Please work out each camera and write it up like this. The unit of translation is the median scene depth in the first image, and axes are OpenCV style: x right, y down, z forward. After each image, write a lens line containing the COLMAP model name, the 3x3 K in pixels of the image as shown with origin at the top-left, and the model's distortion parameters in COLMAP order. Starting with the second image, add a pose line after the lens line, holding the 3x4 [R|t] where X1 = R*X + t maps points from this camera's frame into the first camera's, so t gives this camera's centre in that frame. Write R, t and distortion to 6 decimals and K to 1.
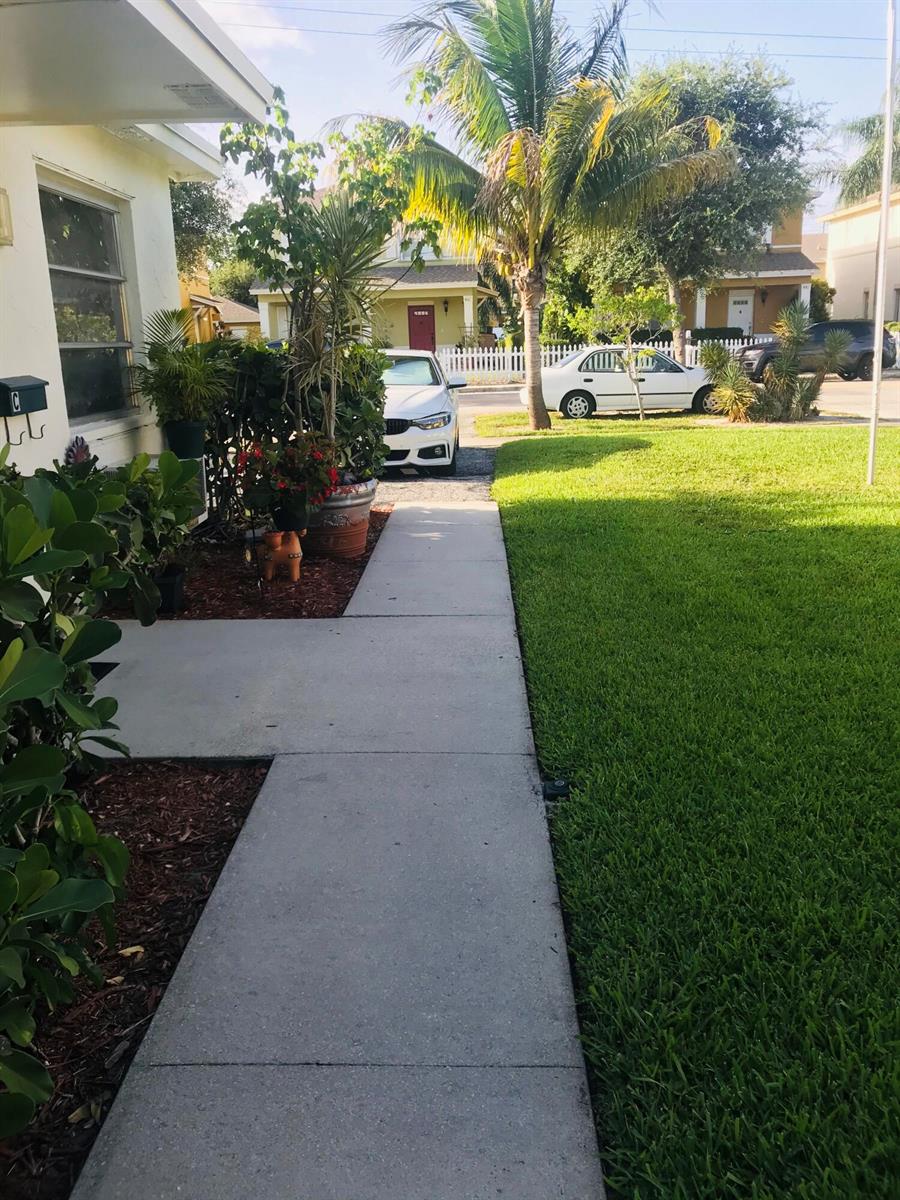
lens RADIAL K [[989.5, 0, 450.0], [0, 989.5, 600.0], [0, 0, 1]] dist [0.000234, 0.001927]
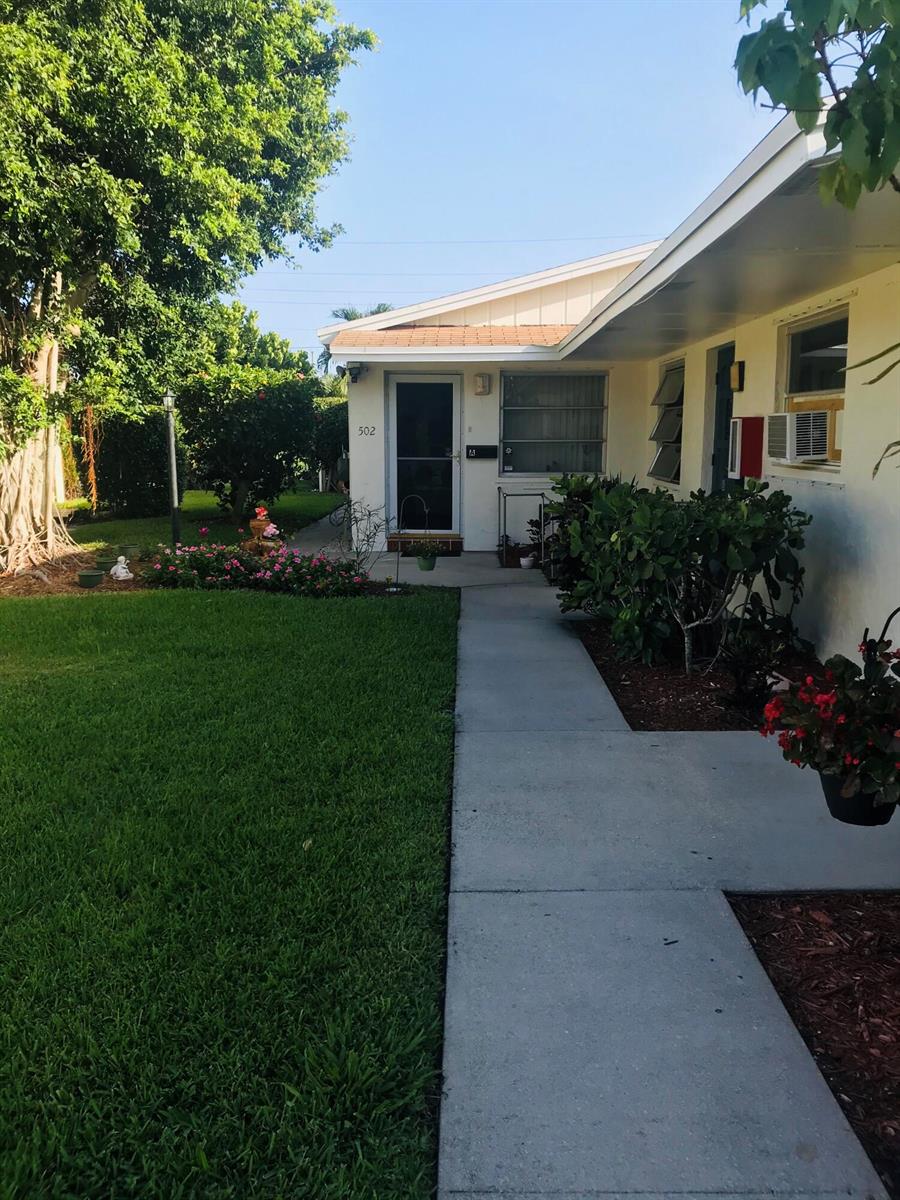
lens RADIAL K [[989.5, 0, 450.0], [0, 989.5, 600.0], [0, 0, 1]] dist [0.000234, 0.001927]
pose [[-0.999477, 0.032260, -0.002009, 0.074423], [0.028568, 0.910742, 0.411987, -0.519665], [0.015120, 0.411715, -0.911187, 1.858041]]
